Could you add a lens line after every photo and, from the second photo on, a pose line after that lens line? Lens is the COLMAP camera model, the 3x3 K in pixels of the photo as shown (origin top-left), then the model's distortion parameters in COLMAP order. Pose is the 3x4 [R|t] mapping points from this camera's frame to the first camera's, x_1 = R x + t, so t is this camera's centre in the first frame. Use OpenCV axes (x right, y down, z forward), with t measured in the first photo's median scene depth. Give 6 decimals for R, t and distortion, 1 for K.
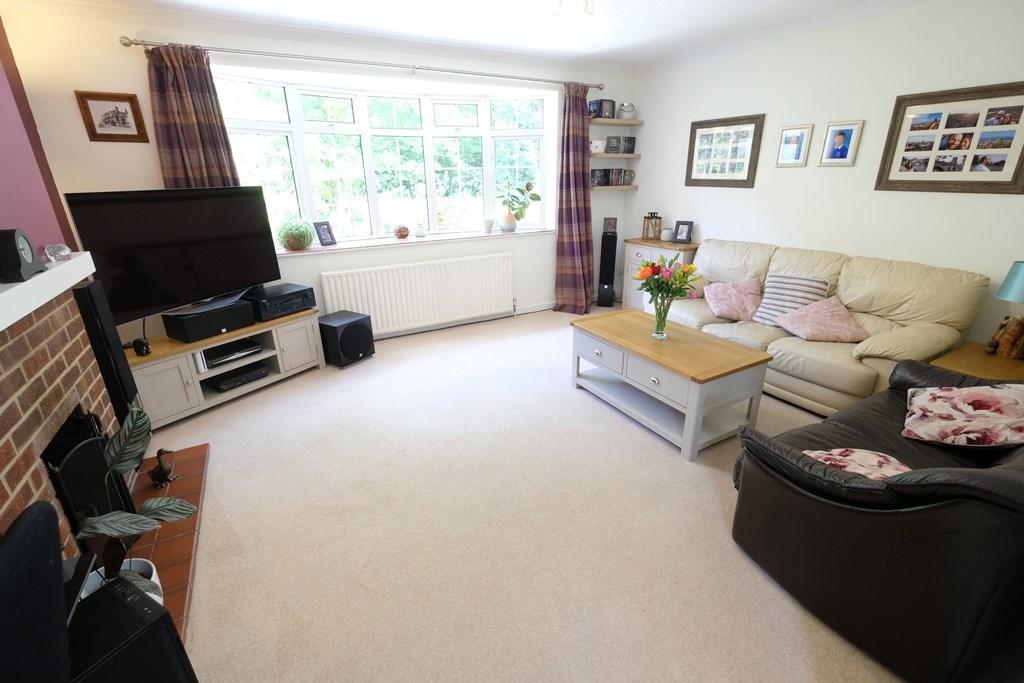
lens RADIAL K [[444.8, 0, 511.0], [0, 444.8, 338.2], [0, 0, 1]] dist [-0.002300, -0.000440]
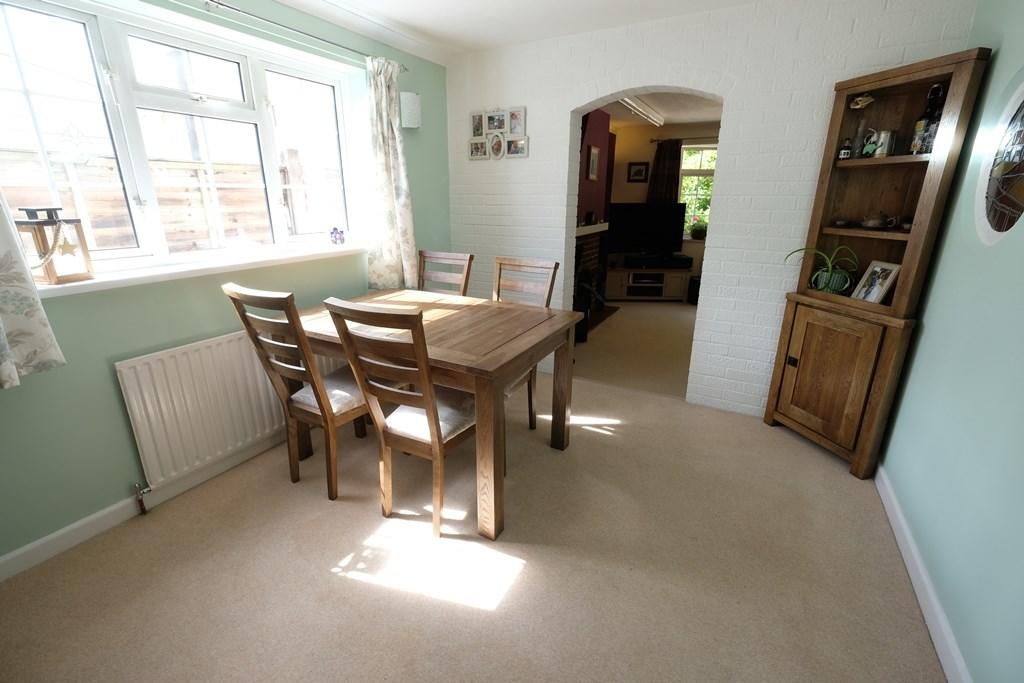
lens RADIAL K [[444.8, 0, 513.4], [0, 444.8, 338.5], [0, 0, 1]] dist [-0.002300, -0.000440]
pose [[0.530683, 0.272817, -0.802463, 0.891111], [-0.303081, 0.945260, 0.120932, 0.253349], [0.791529, 0.179035, 0.584319, -0.748316]]
